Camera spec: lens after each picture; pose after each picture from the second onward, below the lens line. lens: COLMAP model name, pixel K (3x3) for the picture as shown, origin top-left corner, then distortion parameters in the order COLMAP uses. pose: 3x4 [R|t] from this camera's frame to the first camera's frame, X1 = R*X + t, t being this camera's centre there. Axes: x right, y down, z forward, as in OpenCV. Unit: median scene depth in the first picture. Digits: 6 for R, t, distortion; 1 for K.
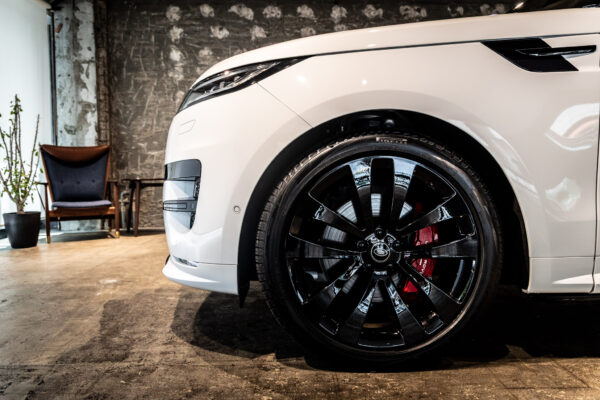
lens RADIAL K [[520.6, 0, 301.5], [0, 520.6, 199.2], [0, 0, 1]] dist [-0.005743, 0.027899]
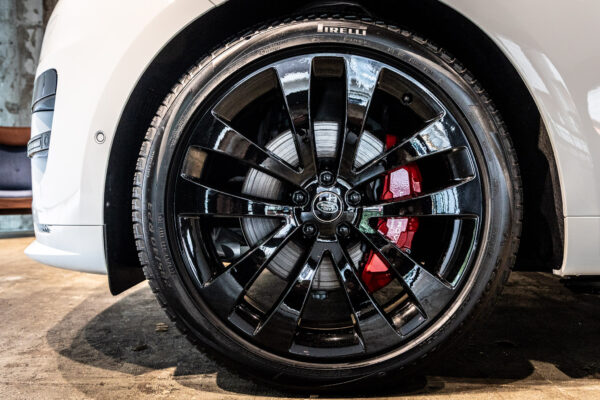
lens RADIAL K [[580.4, 0, 297.3], [0, 580.4, 199.7], [0, 0, 1]] dist [0.011674, 0.000000]
pose [[0.999571, 0.004156, -0.028990, 0.125648], [-0.004792, 0.999749, -0.021905, 0.099794], [0.028892, 0.022035, 0.999340, 0.266504]]
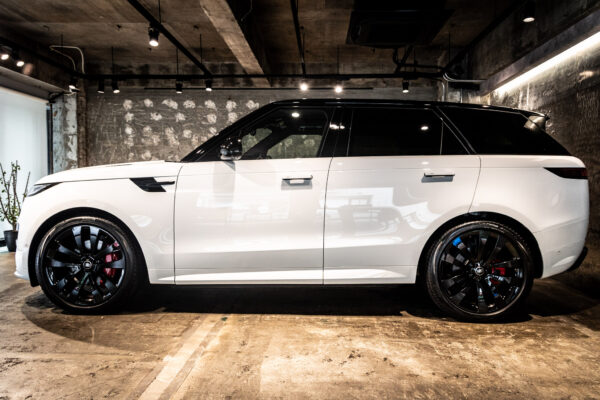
lens RADIAL K [[417.6, 0, 305.5], [0, 417.6, 198.6], [0, 0, 1]] dist [0.032876, -0.004787]
pose [[0.999069, 0.015932, -0.040090, 1.137521], [-0.016697, 0.999684, -0.018802, -0.170805], [0.039777, 0.019454, 0.999019, -0.835517]]
